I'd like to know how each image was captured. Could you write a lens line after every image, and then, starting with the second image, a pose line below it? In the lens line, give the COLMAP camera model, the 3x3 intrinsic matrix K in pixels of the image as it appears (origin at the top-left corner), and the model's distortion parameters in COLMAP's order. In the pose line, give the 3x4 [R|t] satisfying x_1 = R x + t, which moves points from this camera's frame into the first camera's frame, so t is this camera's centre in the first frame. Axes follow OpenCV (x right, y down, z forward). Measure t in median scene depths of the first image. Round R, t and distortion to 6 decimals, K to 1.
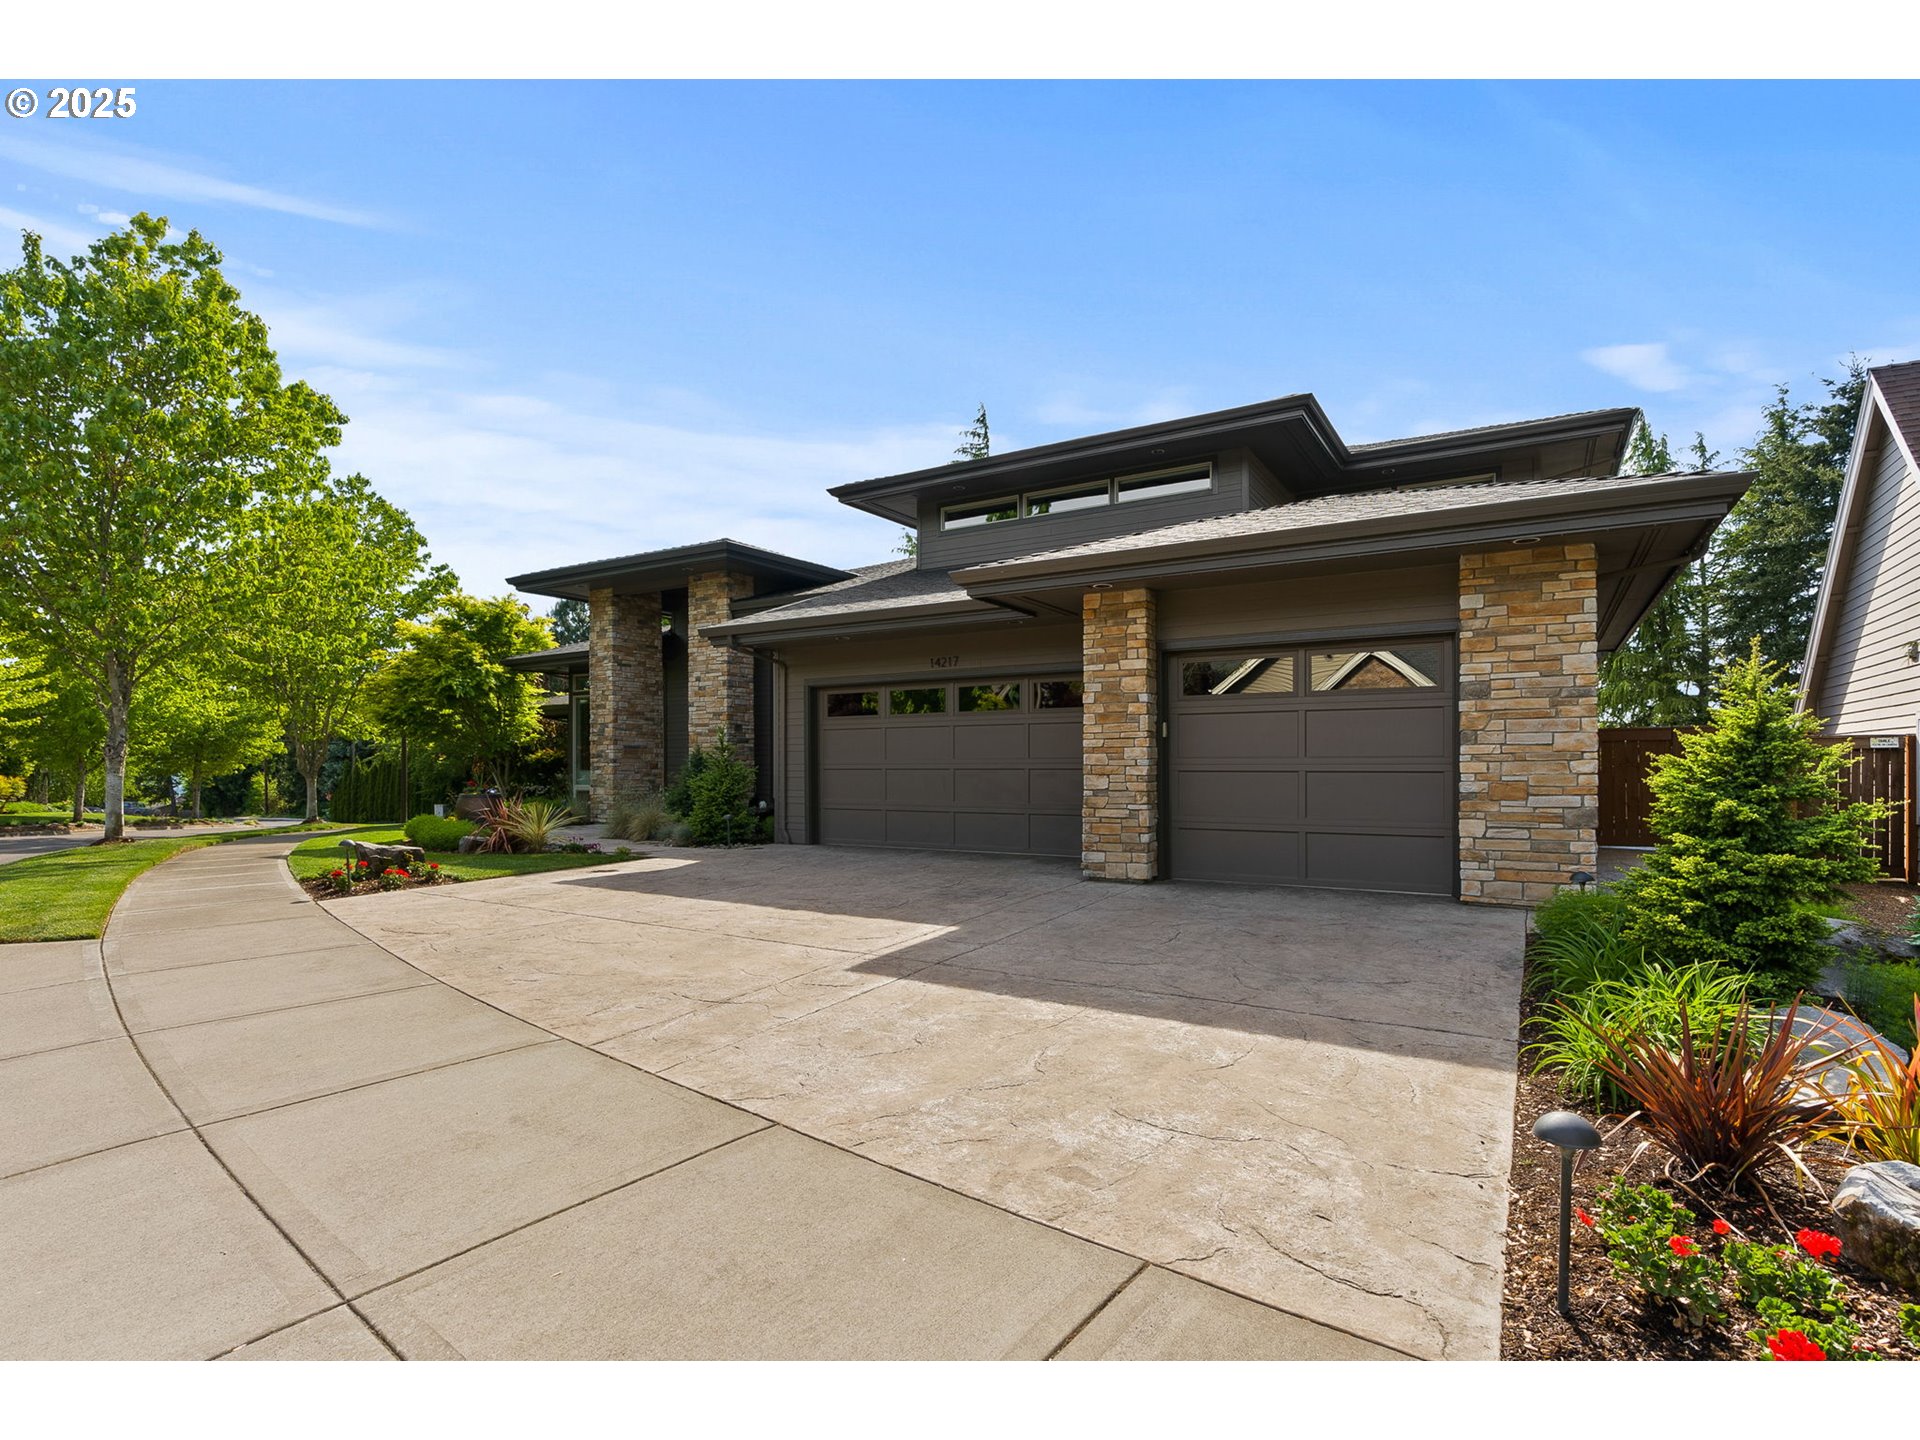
lens RADIAL K [[943.0, 0, 969.2], [0, 943.0, 776.4], [0, 0, 1]] dist [-0.003743, 0.000227]
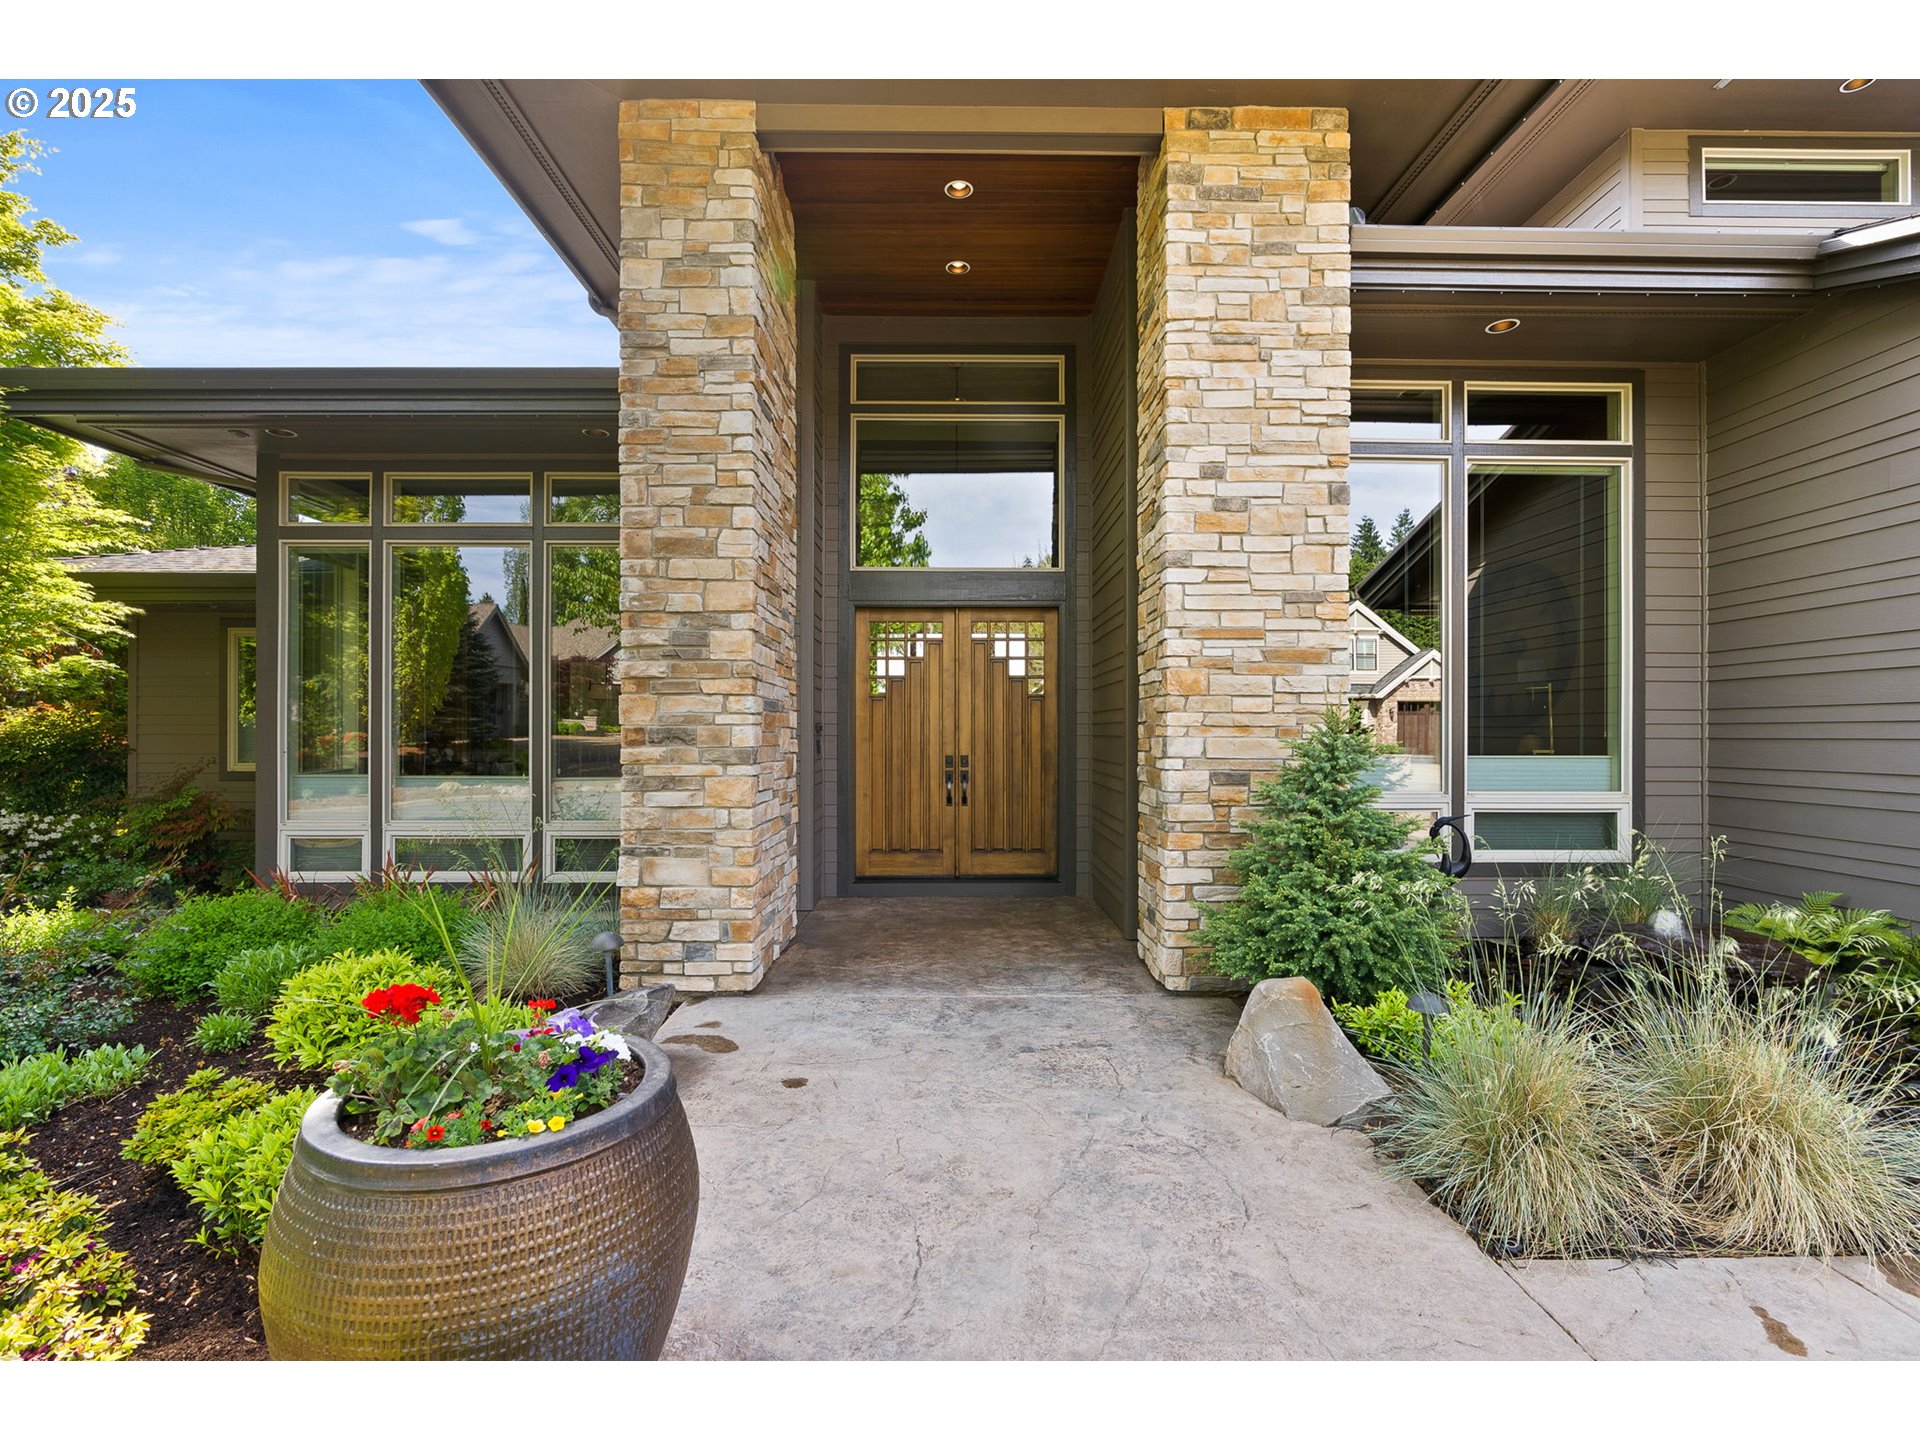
lens RADIAL K [[871.3, 0, 956.9], [0, 871.3, 729.7], [0, 0, 1]] dist [-0.000567, 0.000954]
pose [[0.848219, 0.004543, 0.529626, -1.029685], [0.001460, 0.999939, -0.010917, -0.047492], [-0.529643, 0.010033, 0.848161, 1.713521]]
